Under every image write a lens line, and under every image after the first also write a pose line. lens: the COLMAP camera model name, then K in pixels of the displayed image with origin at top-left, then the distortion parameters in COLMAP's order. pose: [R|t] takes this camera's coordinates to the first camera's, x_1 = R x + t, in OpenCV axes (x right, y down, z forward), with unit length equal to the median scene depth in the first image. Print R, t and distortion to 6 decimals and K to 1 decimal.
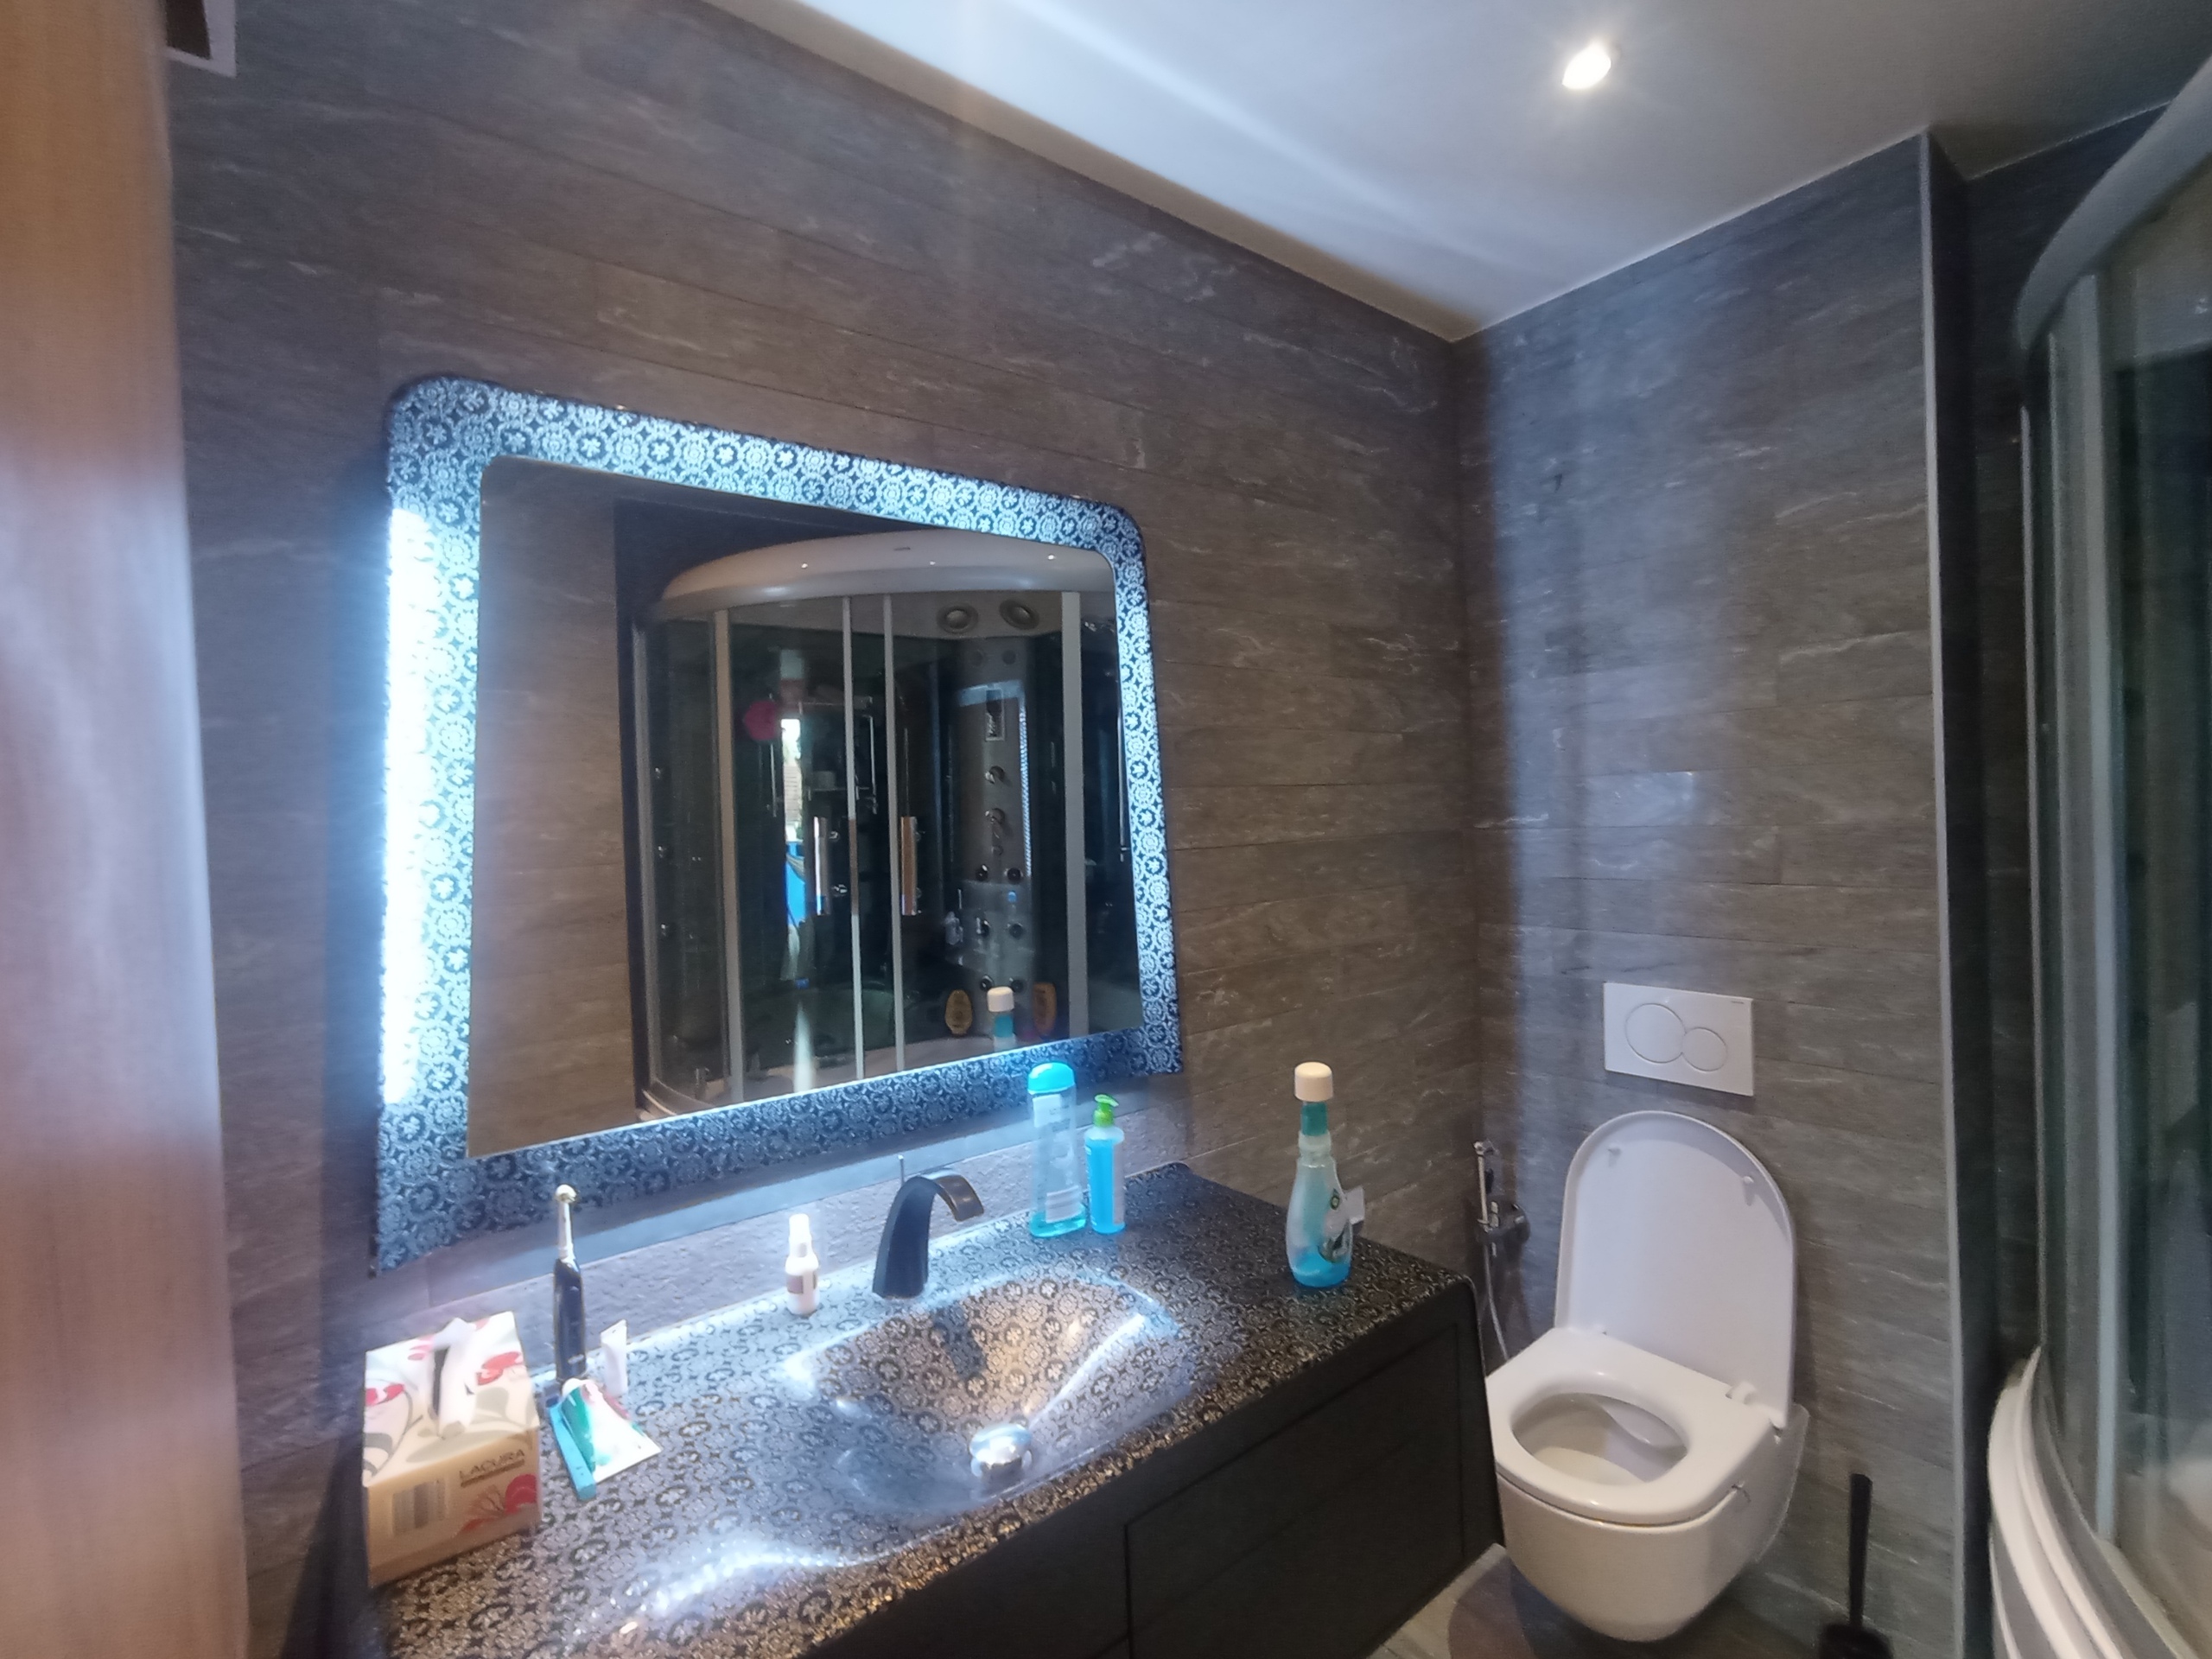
lens RADIAL K [[987.9, 0, 1090.6], [0, 987.9, 829.5], [0, 0, 1]] dist [-0.022124, 0.010491]
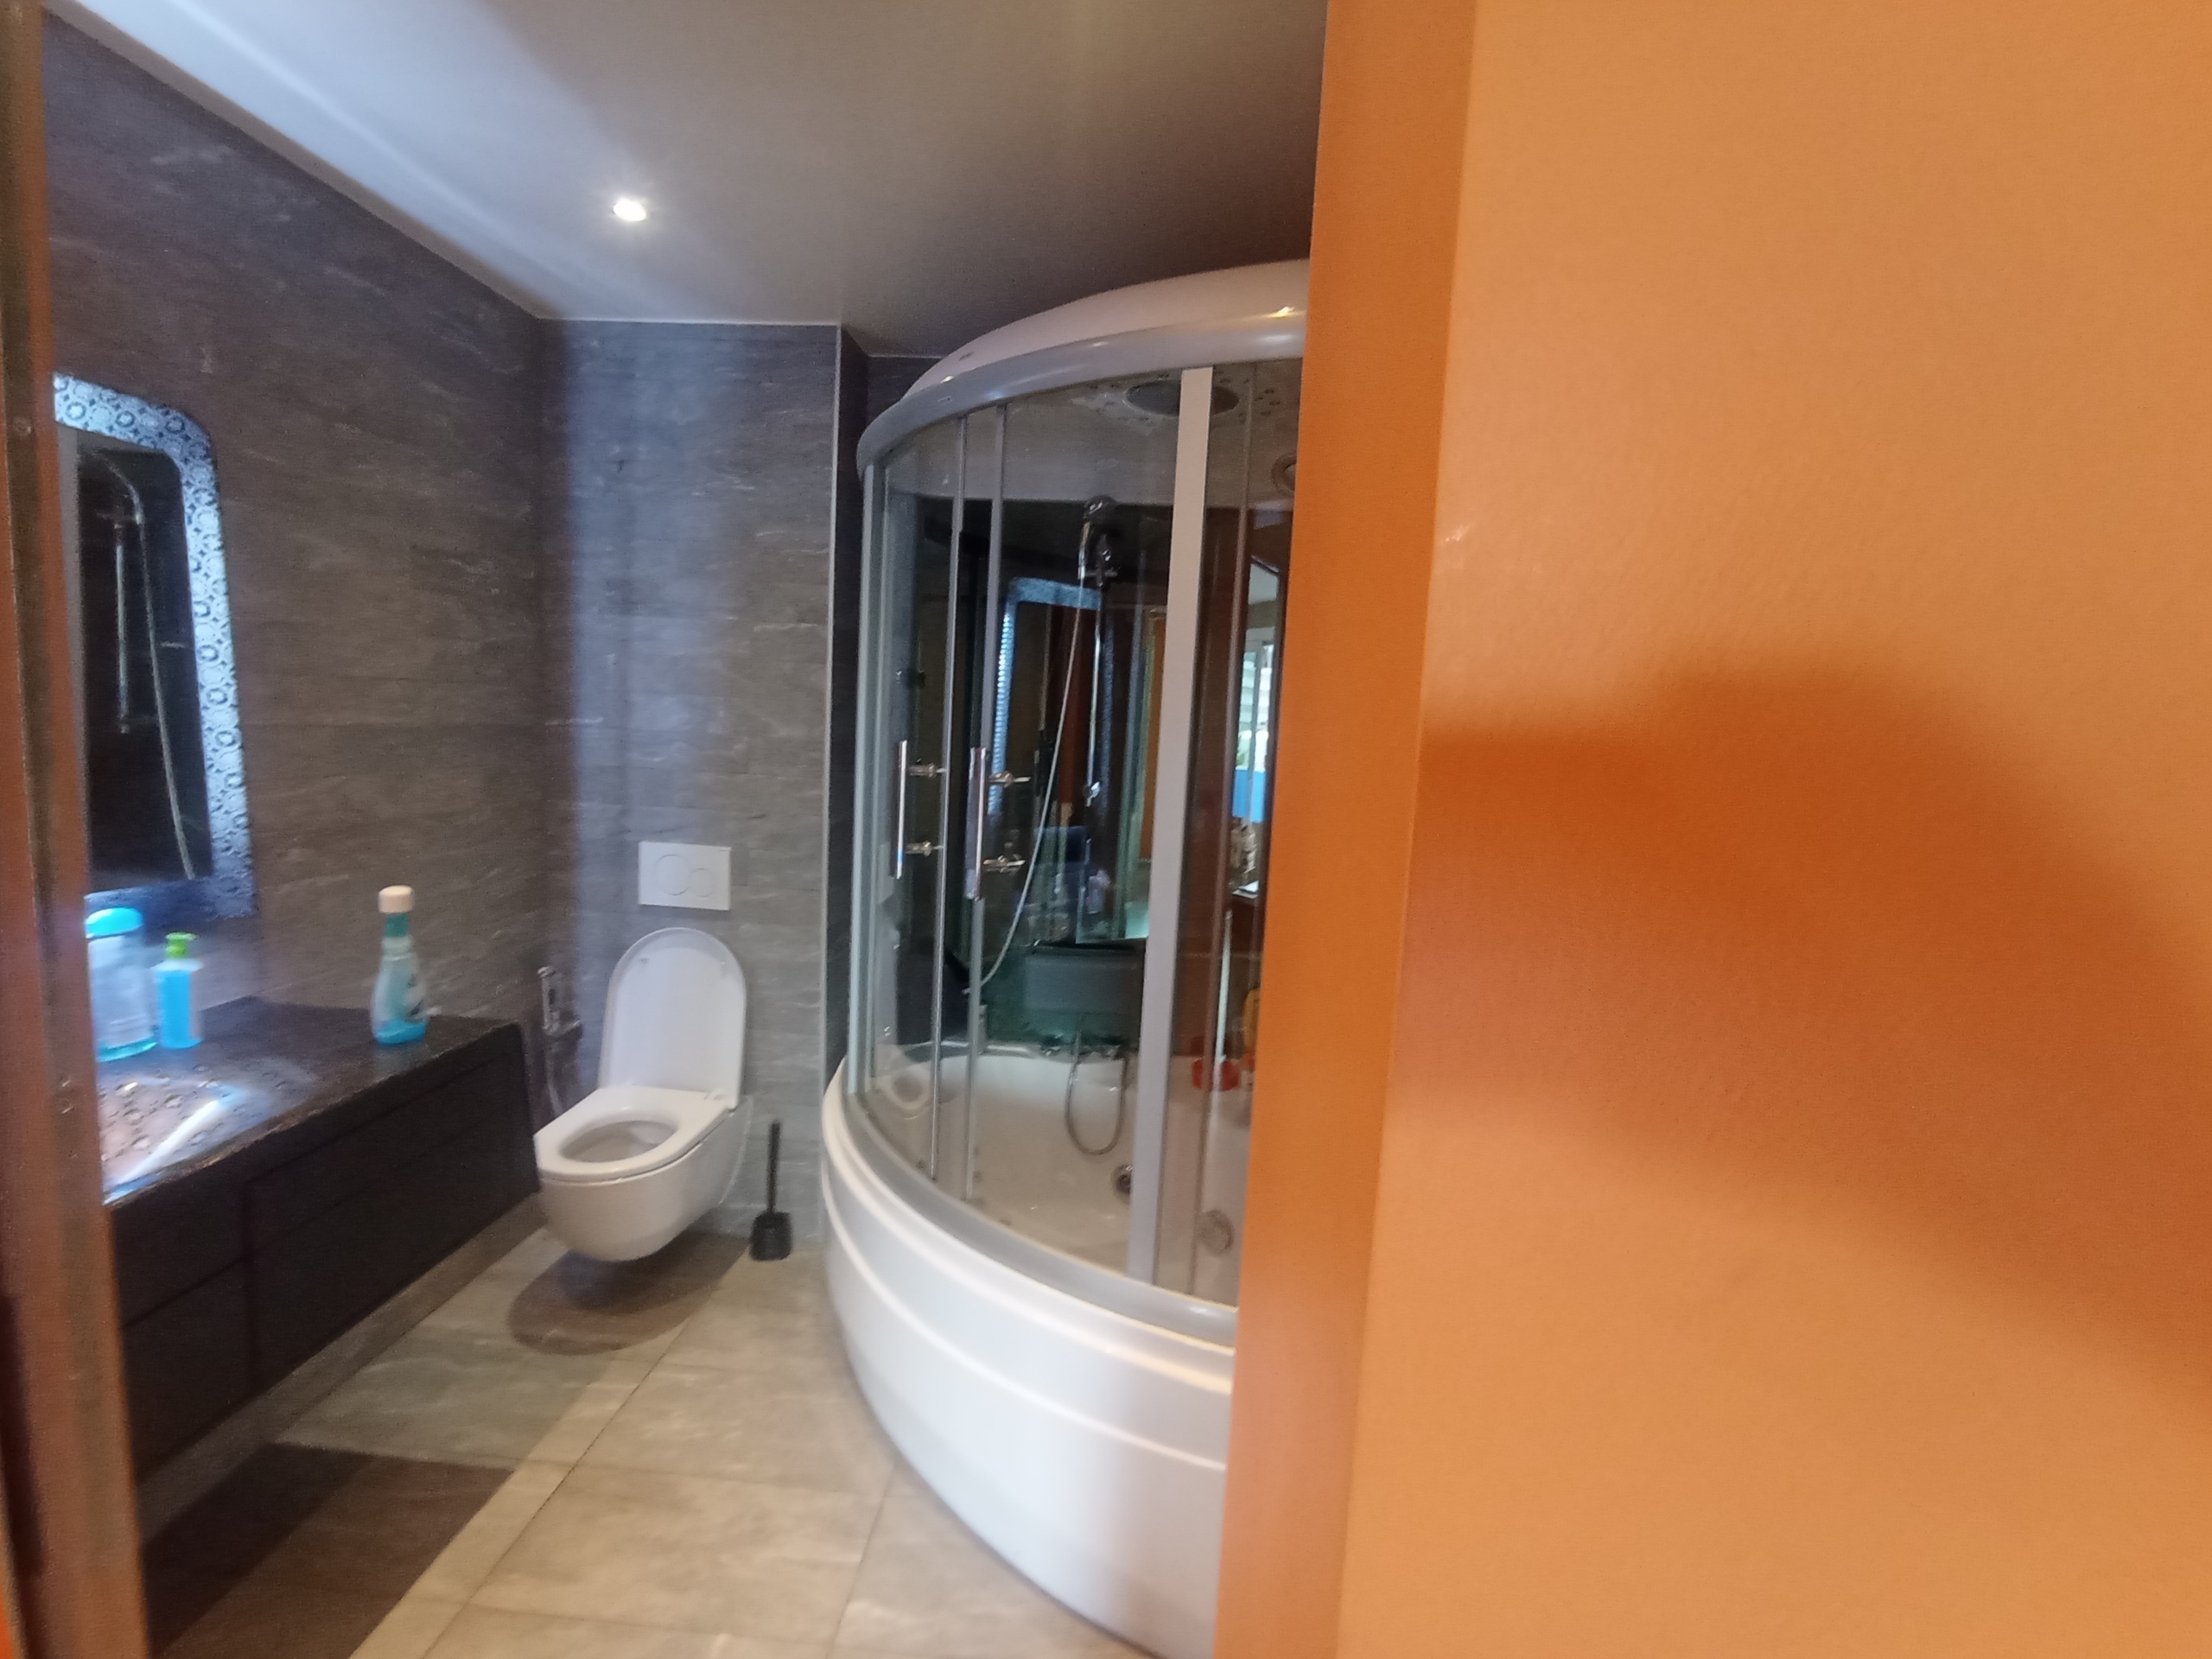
lens RADIAL K [[987.9, 0, 1090.6], [0, 987.9, 829.5], [0, 0, 1]] dist [-0.022124, 0.010491]
pose [[0.671058, -0.011086, 0.741322, -0.093479], [-0.065349, 0.995112, 0.074035, -0.007679], [-0.738519, -0.098126, 0.667054, -0.454571]]
